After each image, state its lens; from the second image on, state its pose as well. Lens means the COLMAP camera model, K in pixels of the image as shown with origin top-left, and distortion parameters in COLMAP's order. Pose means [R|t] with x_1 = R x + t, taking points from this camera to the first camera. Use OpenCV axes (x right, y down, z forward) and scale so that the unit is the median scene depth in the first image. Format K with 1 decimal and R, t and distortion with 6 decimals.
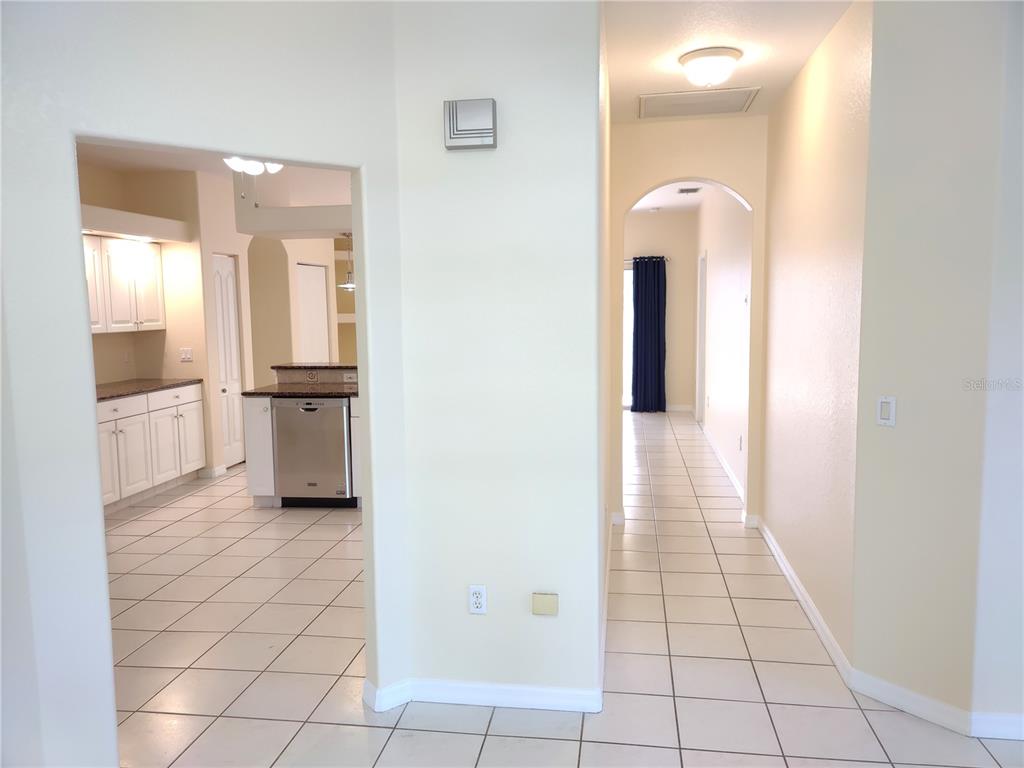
lens RADIAL K [[754.8, 0, 540.4], [0, 754.8, 384.5], [0, 0, 1]] dist [0.005381, 0.003313]
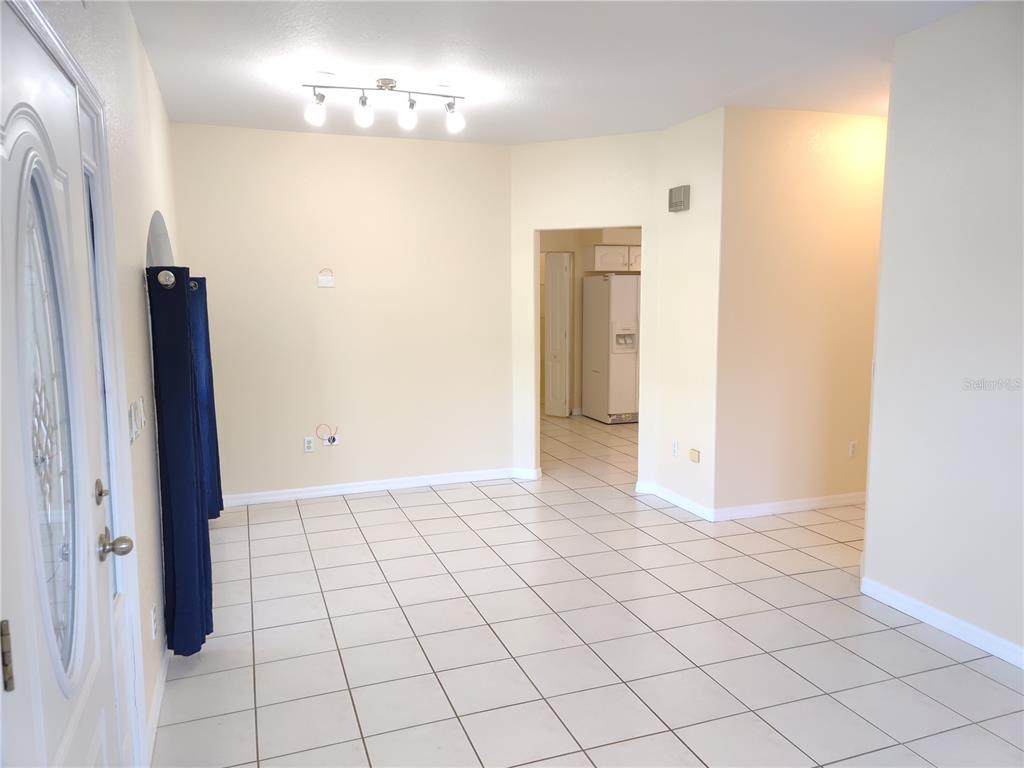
lens RADIAL K [[754.8, 0, 540.4], [0, 754.8, 384.5], [0, 0, 1]] dist [0.005381, 0.003313]
pose [[0.476841, 0.112473, -0.871764, 0.671442], [-0.092899, 0.992674, 0.077258, 0.006418], [0.874066, 0.044146, 0.483796, -0.108039]]
